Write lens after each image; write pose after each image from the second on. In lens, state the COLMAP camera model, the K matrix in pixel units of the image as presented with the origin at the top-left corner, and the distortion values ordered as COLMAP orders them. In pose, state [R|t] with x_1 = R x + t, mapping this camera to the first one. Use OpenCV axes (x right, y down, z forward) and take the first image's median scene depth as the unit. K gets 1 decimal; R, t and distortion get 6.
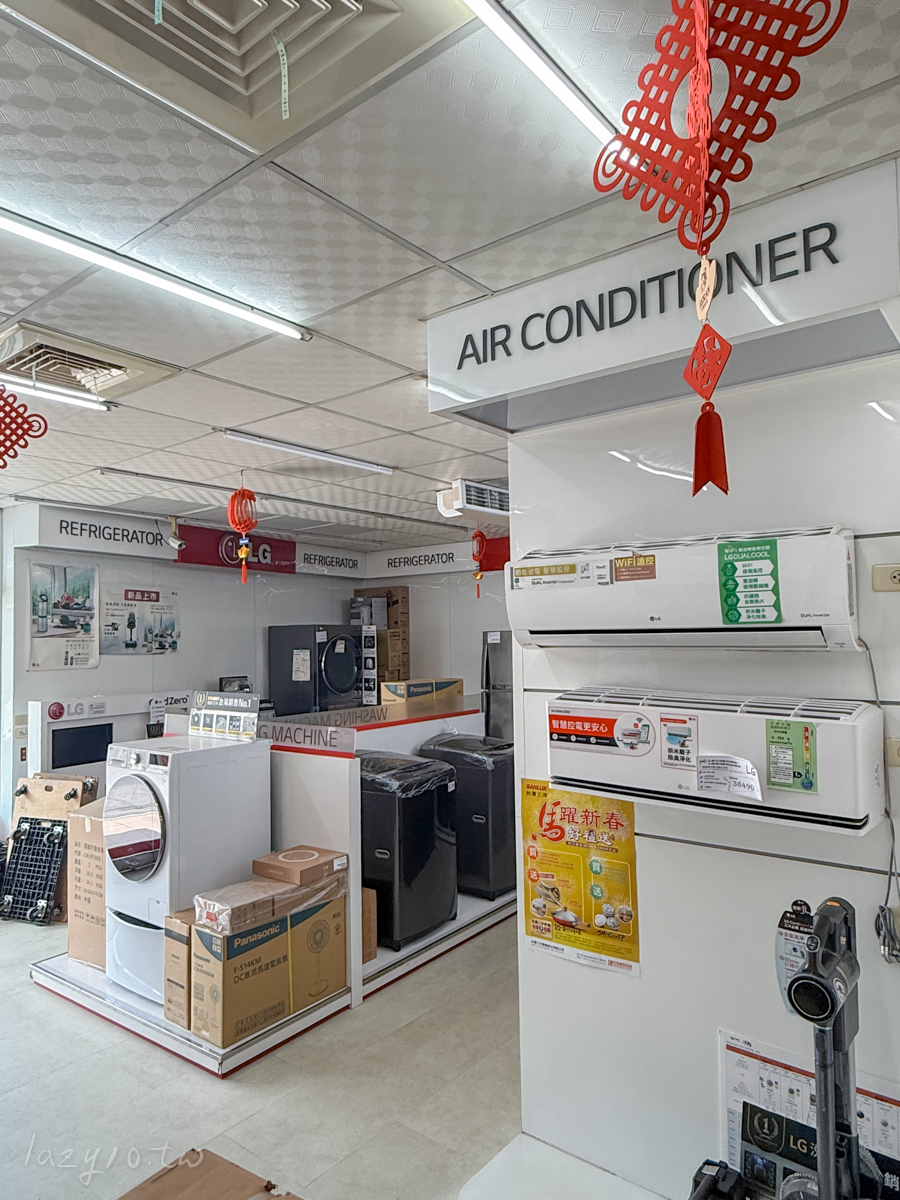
lens RADIAL K [[891.7, 0, 450.0], [0, 891.7, 600.0], [0, 0, 1]] dist [-0.010660, 0.000235]
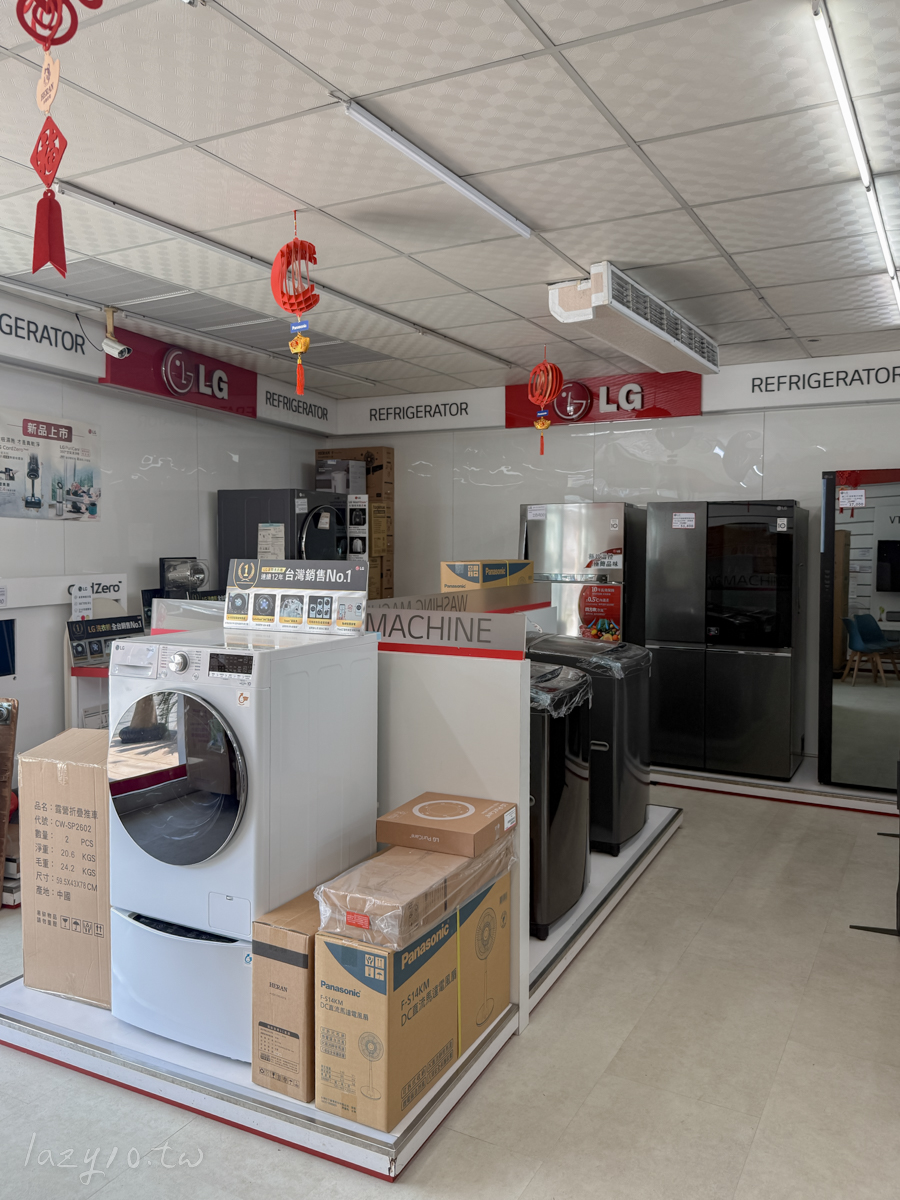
lens RADIAL K [[938.2, 0, 450.0], [0, 938.2, 600.0], [0, 0, 1]] dist [0.150883, -0.359485]
pose [[0.974684, 0.009077, 0.223400, -0.276228], [-0.029269, 0.995757, 0.087240, 0.065967], [-0.221661, -0.091570, 0.970815, 0.302430]]
